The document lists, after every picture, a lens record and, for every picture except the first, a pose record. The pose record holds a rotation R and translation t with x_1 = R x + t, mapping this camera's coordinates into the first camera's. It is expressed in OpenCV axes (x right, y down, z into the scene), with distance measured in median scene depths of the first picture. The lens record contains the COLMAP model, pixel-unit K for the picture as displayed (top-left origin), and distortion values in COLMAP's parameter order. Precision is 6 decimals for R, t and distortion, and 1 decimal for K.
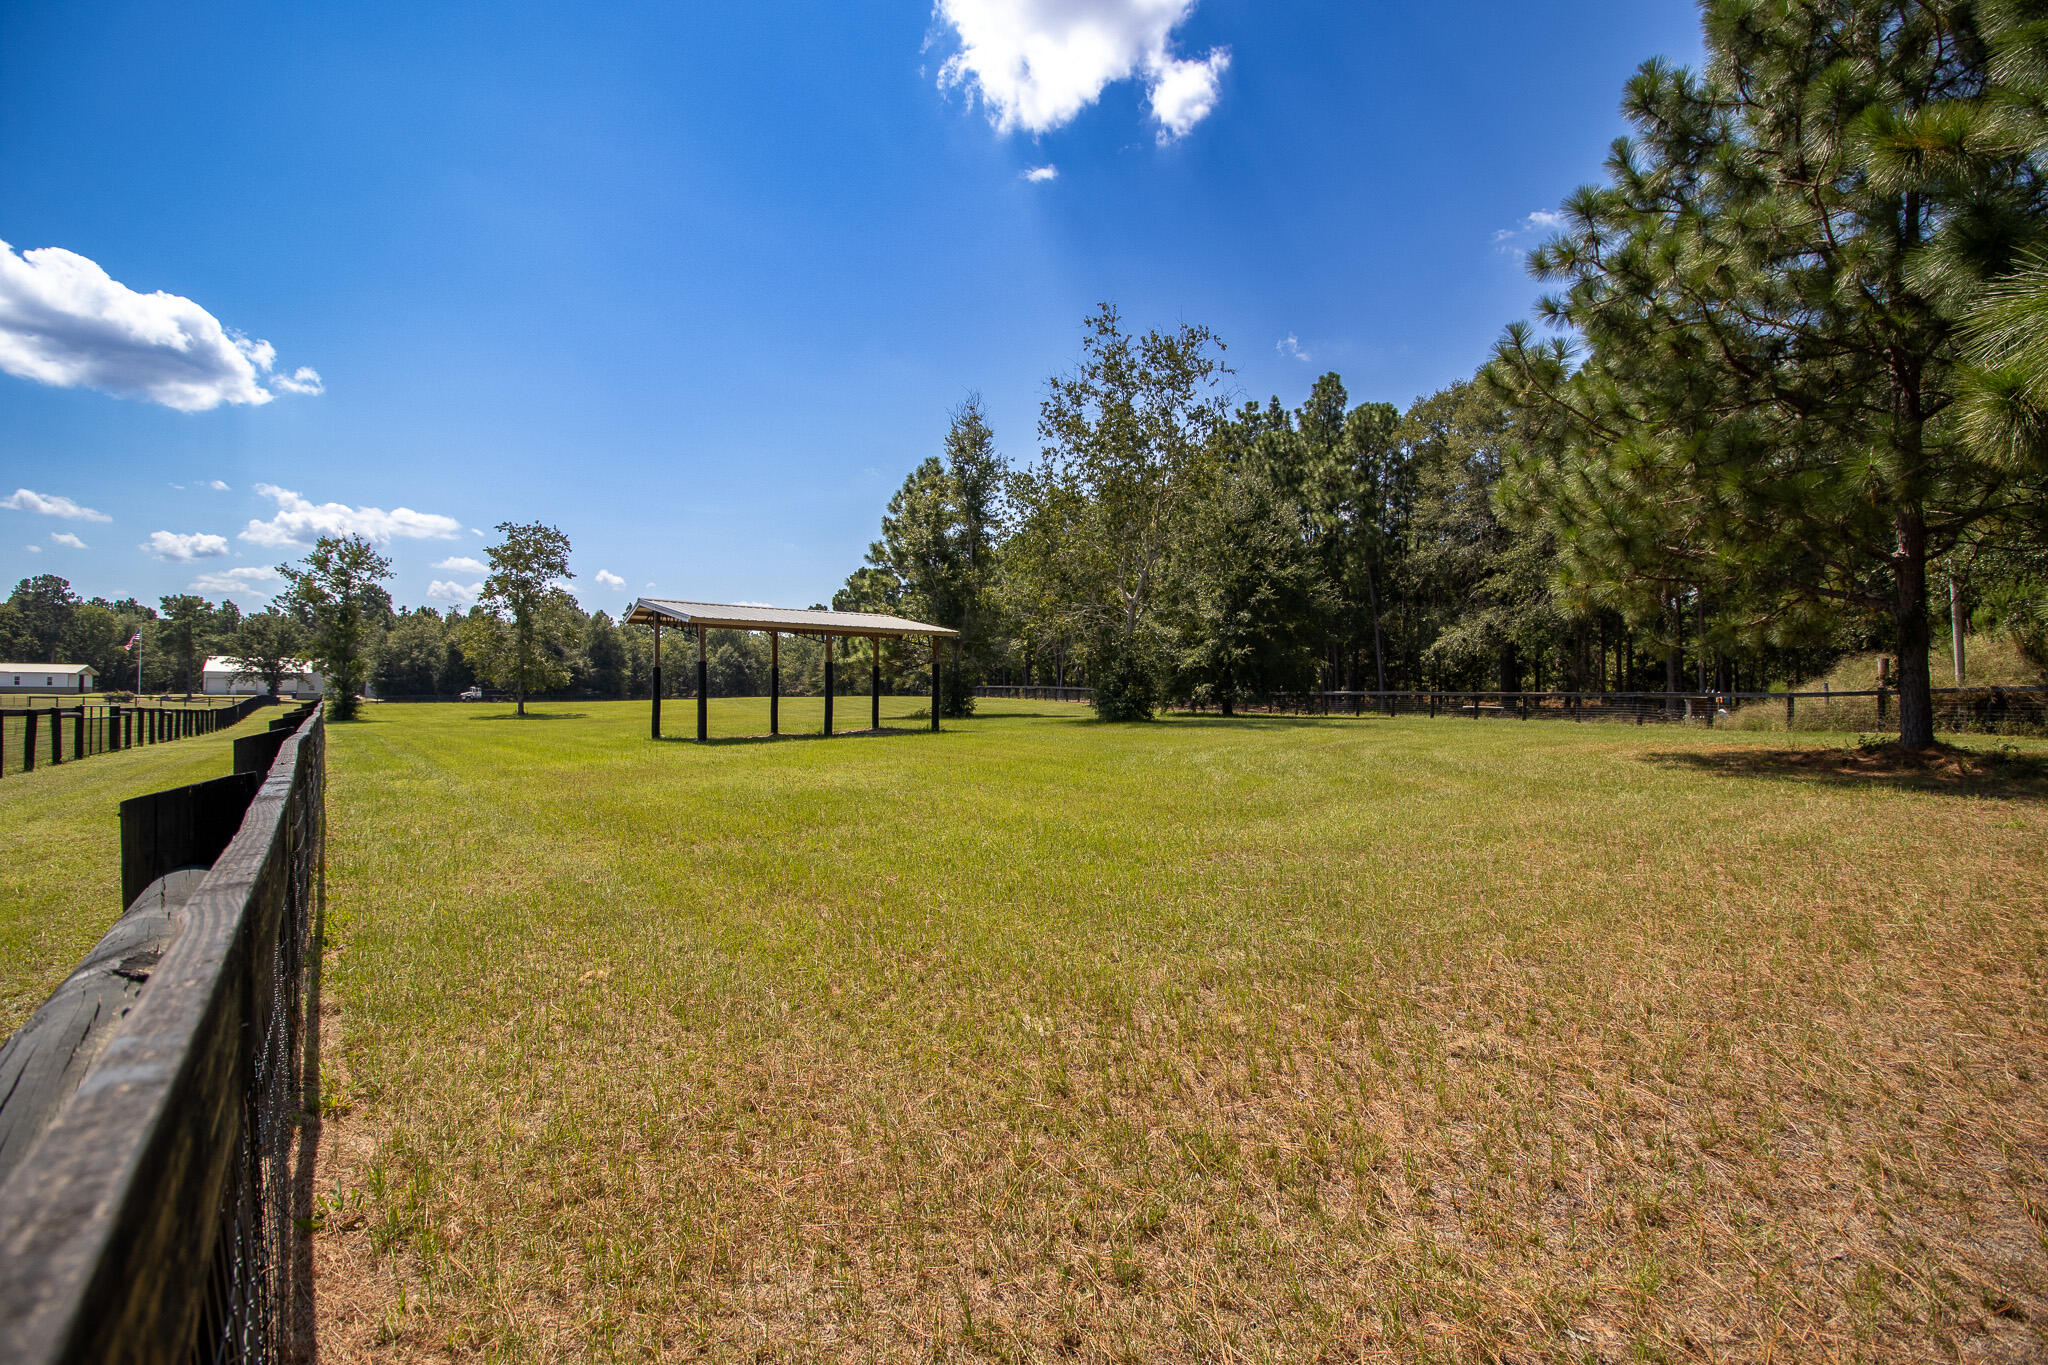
lens RADIAL K [[935.7, 0, 1029.9], [0, 935.7, 672.1], [0, 0, 1]] dist [-0.010954, -0.008824]
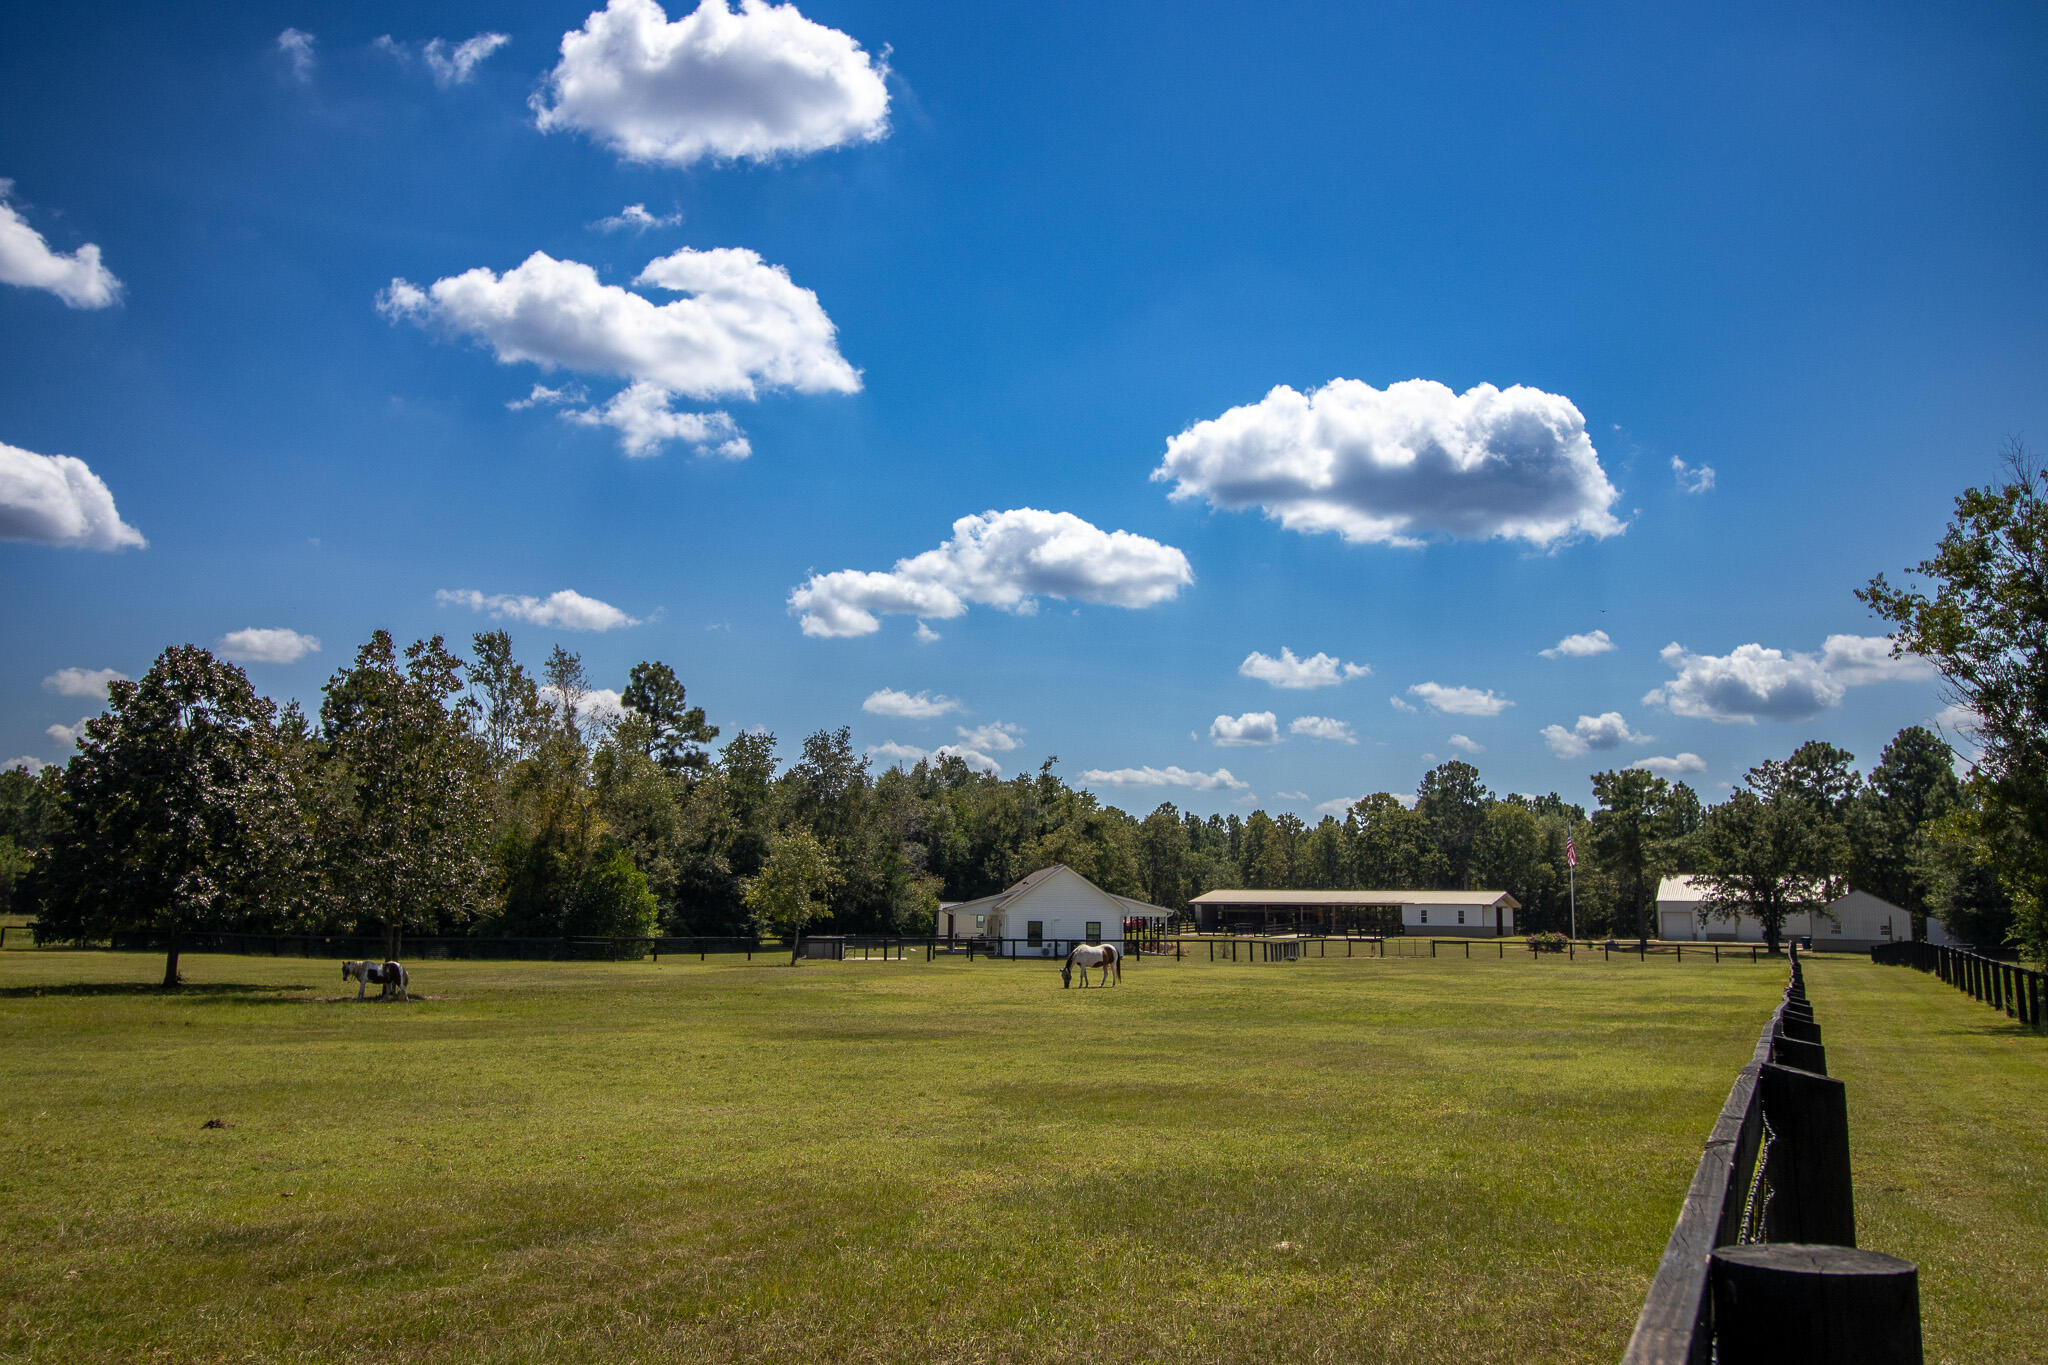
lens RADIAL K [[1583.3, 0, 1018.4], [0, 1583.3, 660.6], [0, 0, 1]] dist [-0.001198, 0.005857]
pose [[0.454019, -0.145029, -0.879109, -0.512489], [0.007605, 0.987258, -0.158943, 0.016331], [0.890959, 0.065478, 0.449337, 0.515722]]
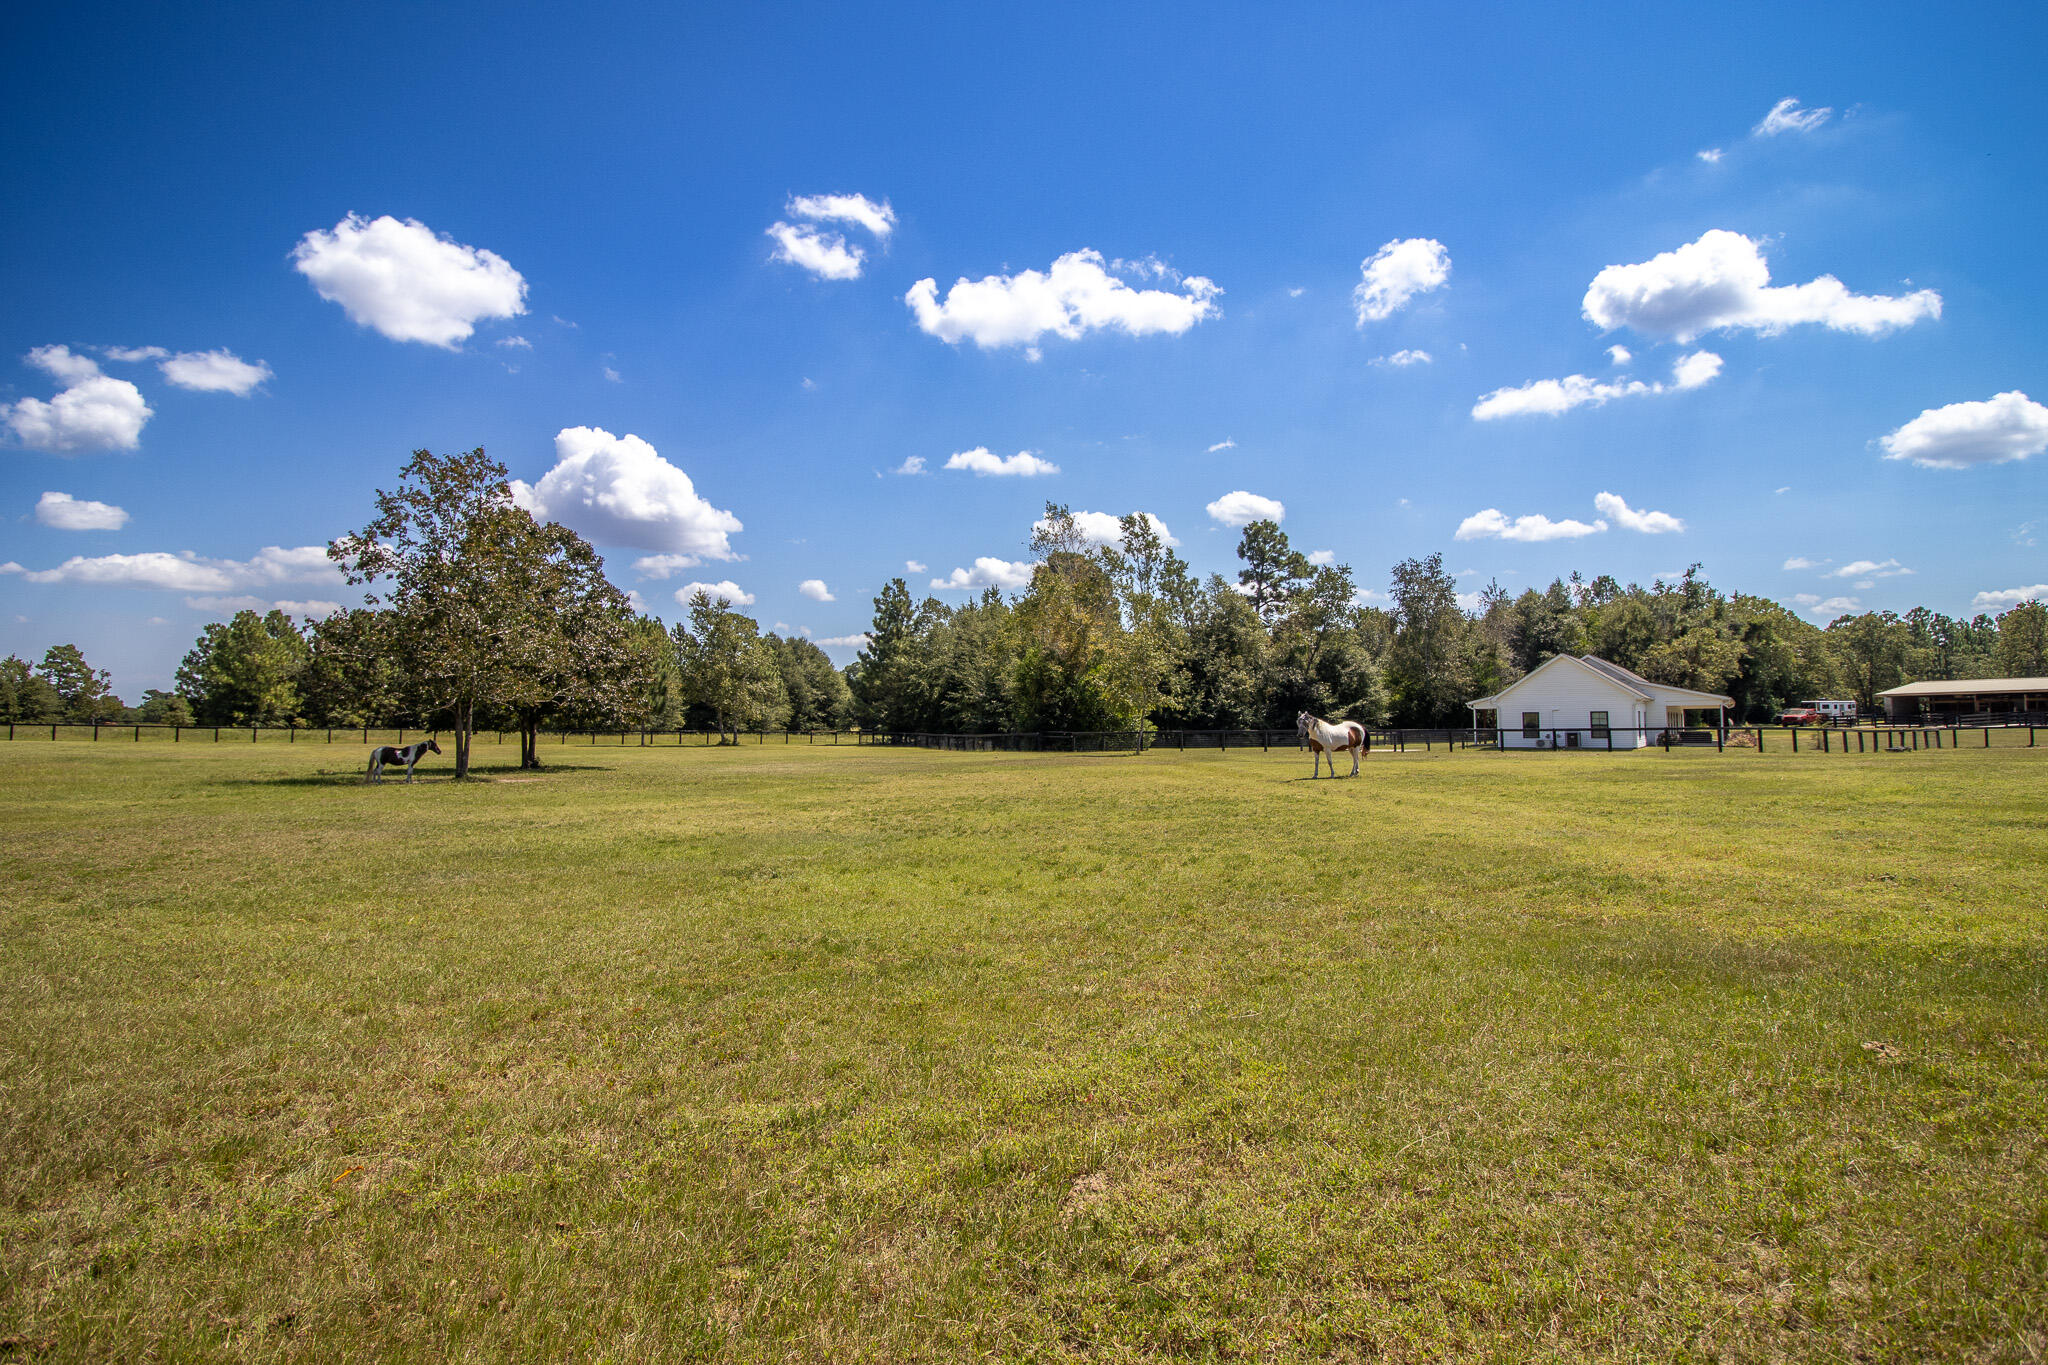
lens RADIAL K [[1009.1, 0, 1037.3], [0, 1009.1, 673.3], [0, 0, 1]] dist [-0.013001, -0.000888]
pose [[-0.221986, -0.062043, -0.973074, -0.934975], [0.022868, 0.997368, -0.068809, 0.046259], [0.974782, -0.037527, -0.219983, 1.103465]]
